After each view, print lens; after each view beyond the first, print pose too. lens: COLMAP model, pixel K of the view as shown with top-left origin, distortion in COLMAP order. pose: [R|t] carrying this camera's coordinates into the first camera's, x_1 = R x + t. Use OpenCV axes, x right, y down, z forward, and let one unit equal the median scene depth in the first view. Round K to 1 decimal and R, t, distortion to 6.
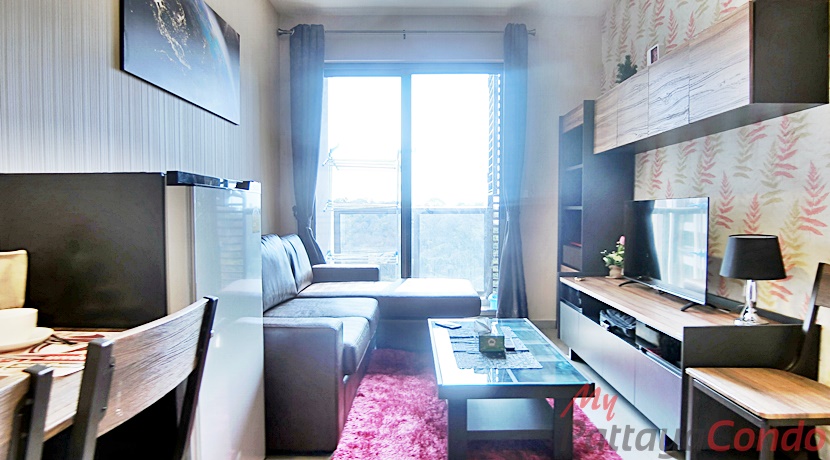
lens RADIAL K [[455.2, 0, 425.9], [0, 455.2, 229.9], [0, 0, 1]] dist [-0.031440, -0.000673]
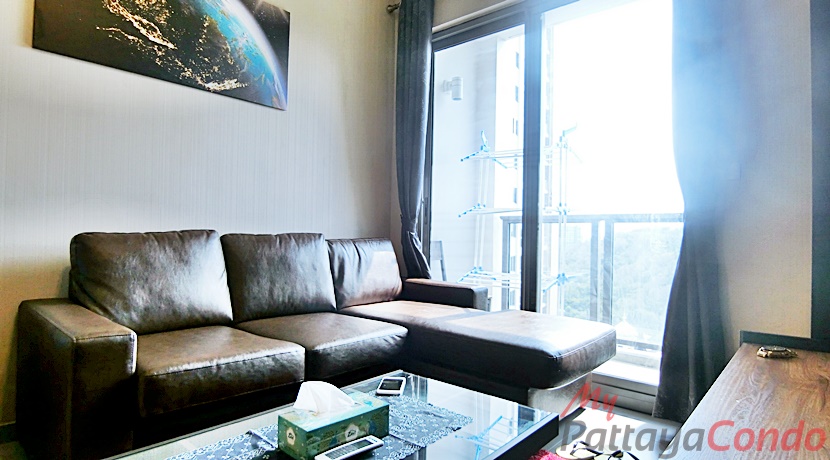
lens RADIAL K [[455.2, 0, 425.9], [0, 455.2, 229.9], [0, 0, 1]] dist [-0.031440, -0.000673]
pose [[0.743815, 0.005788, -0.668360, 0.373996], [-0.052698, 0.997357, -0.050010, 0.034867], [0.666304, 0.072420, 0.742155, 0.493667]]
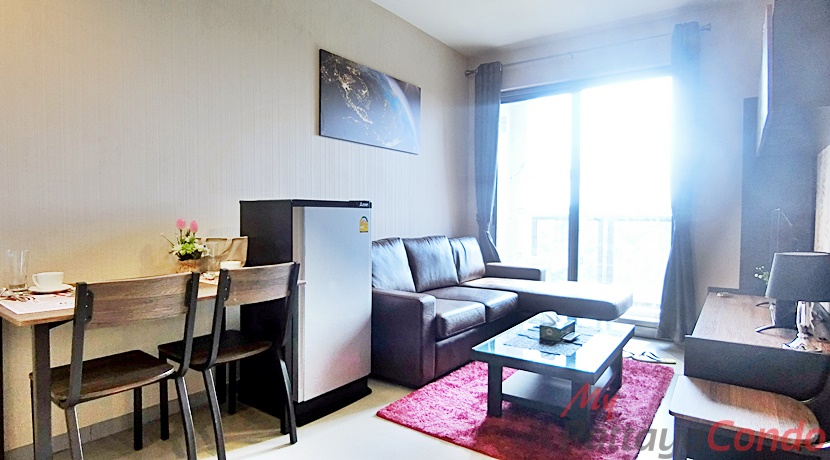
lens RADIAL K [[466.1, 0, 423.4], [0, 466.1, 228.0], [0, 0, 1]] dist [-0.006847, -0.003252]
pose [[0.814793, 0.024253, -0.579245, 0.385424], [-0.032210, 0.999475, -0.003460, -0.005193], [0.578857, 0.021477, 0.815146, -0.122551]]
